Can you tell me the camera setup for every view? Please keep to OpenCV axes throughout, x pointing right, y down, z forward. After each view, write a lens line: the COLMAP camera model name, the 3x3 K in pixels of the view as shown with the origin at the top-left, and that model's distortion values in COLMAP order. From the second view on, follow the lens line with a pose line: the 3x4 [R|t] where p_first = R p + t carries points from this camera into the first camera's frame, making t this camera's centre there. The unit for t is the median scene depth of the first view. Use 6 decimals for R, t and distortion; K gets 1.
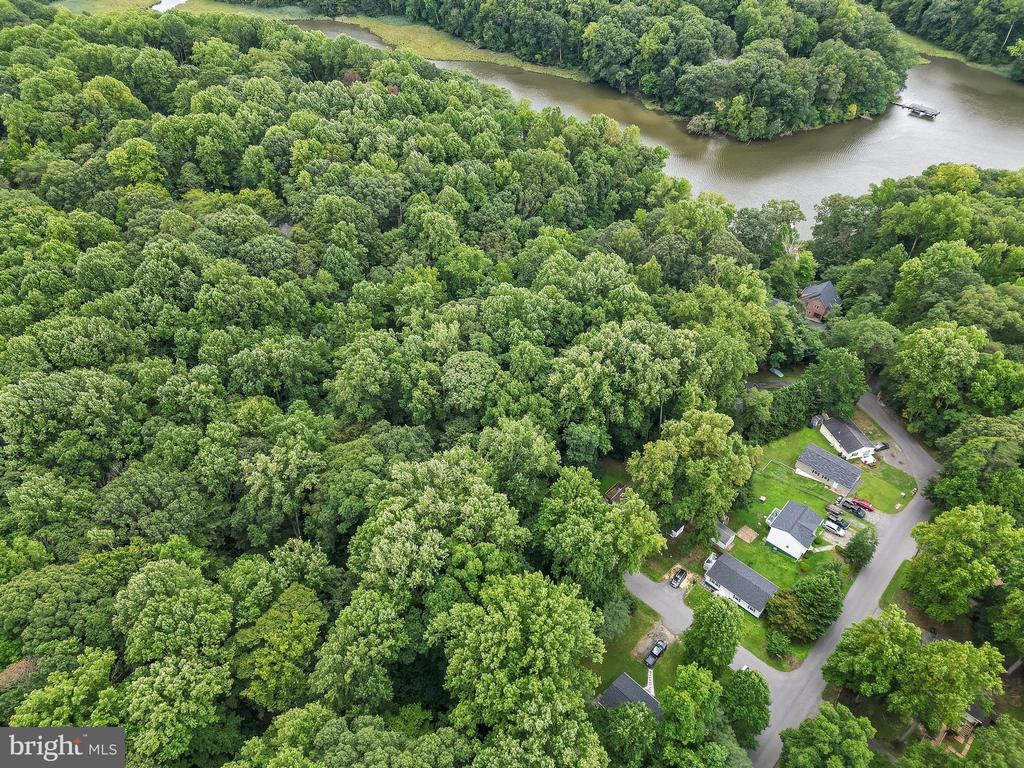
lens RADIAL K [[711.7, 0, 506.9], [0, 711.7, 379.0], [0, 0, 1]] dist [0.073777, -0.063414]
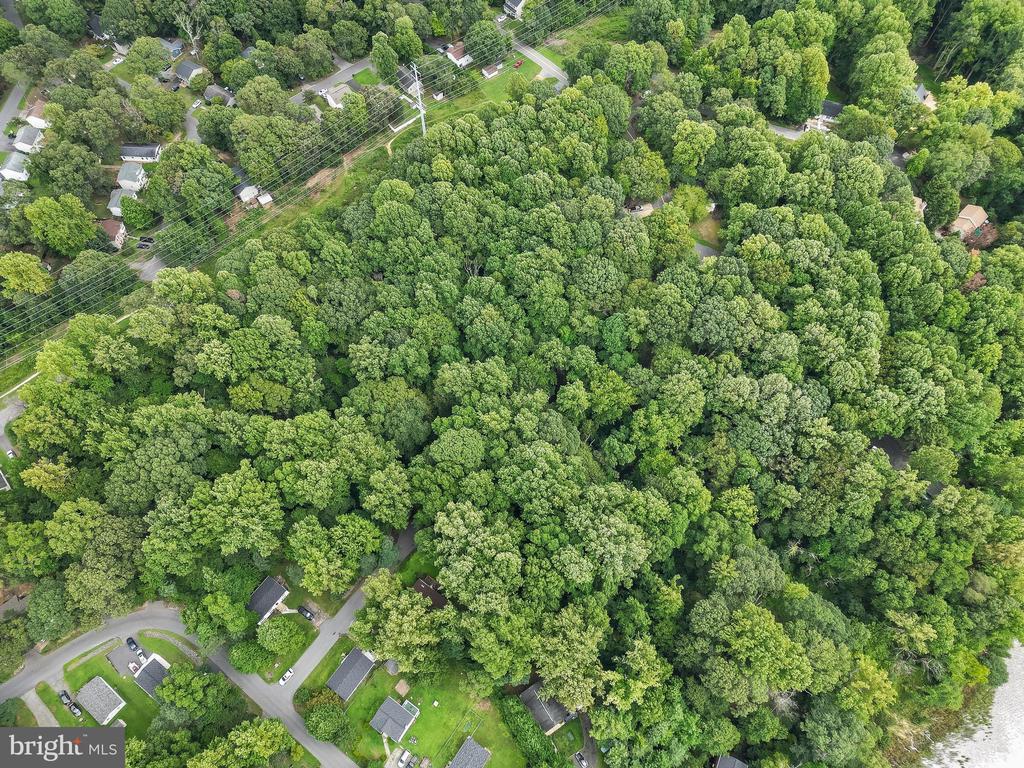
lens RADIAL K [[711.7, 0, 506.9], [0, 711.7, 379.0], [0, 0, 1]] dist [0.073777, -0.063414]
pose [[0.132427, 0.877372, -0.461174, 0.465149], [-0.658245, 0.425705, 0.620878, -0.953268], [0.741065, 0.221344, 0.633901, 0.179279]]
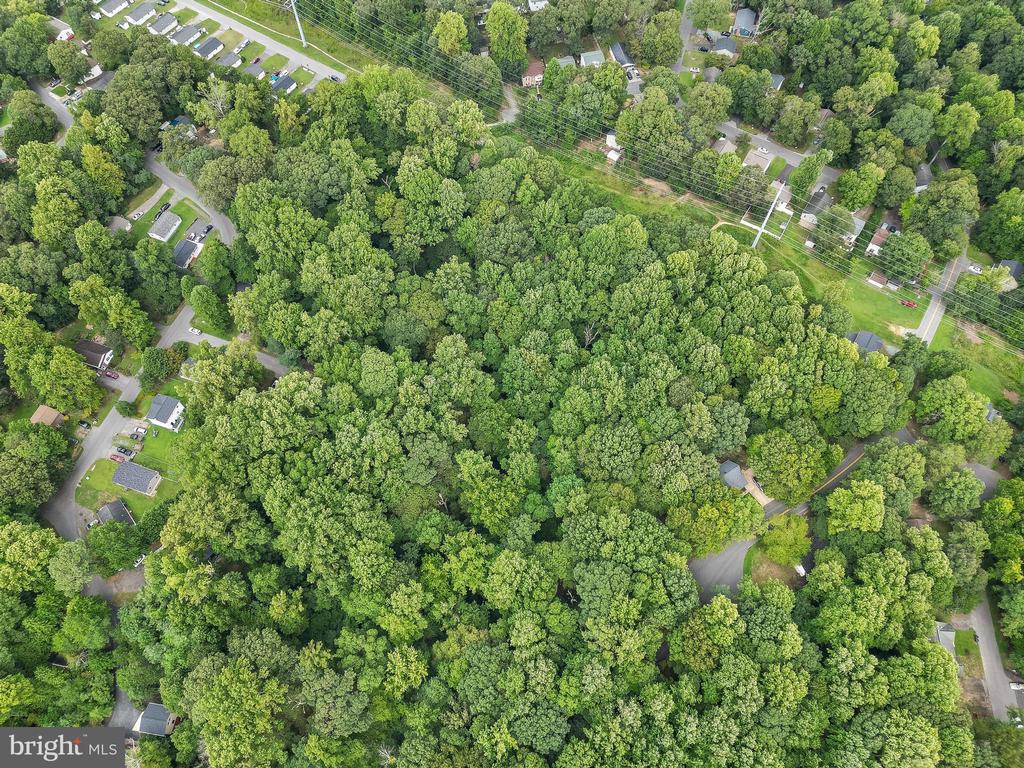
lens RADIAL K [[711.7, 0, 506.9], [0, 711.7, 379.0], [0, 0, 1]] dist [0.073777, -0.063414]
pose [[-0.910097, 0.366356, -0.193668, -0.006975], [-0.279438, -0.197451, 0.939642, -1.415864], [0.306004, 0.909283, 0.282074, 0.683726]]
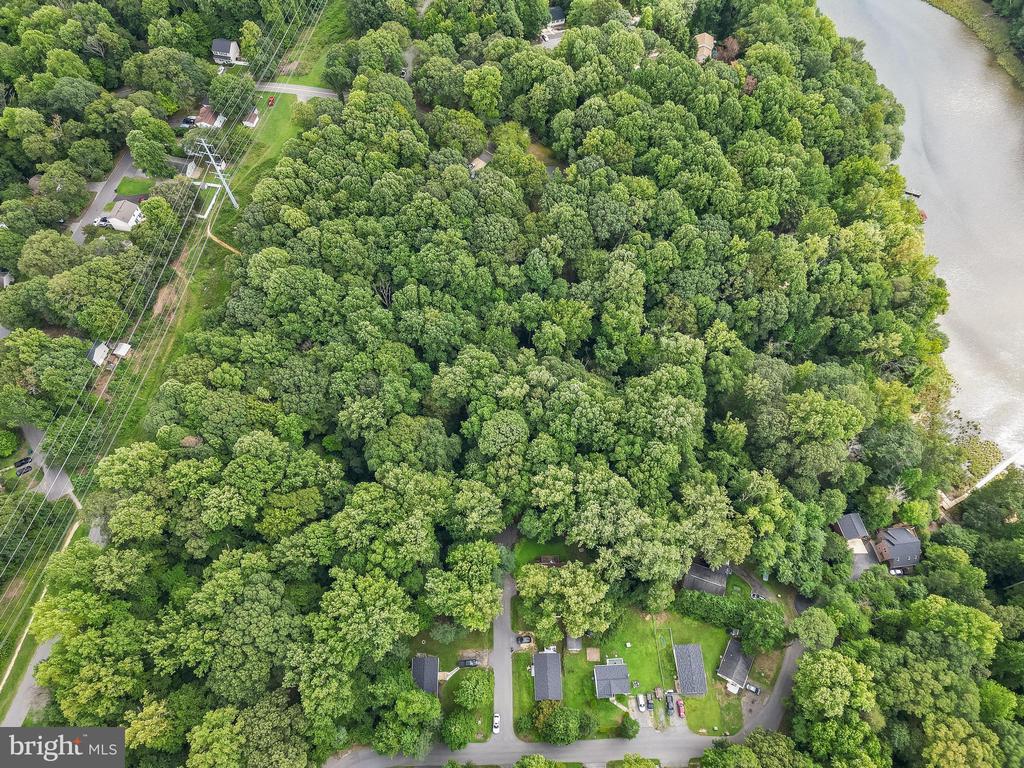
lens RADIAL K [[711.7, 0, 506.9], [0, 711.7, 379.0], [0, 0, 1]] dist [0.073777, -0.063414]
pose [[0.710076, 0.620078, -0.333609, 0.343661], [-0.464636, 0.768629, 0.439685, -0.684471], [0.529061, -0.157203, 0.833895, -0.121081]]
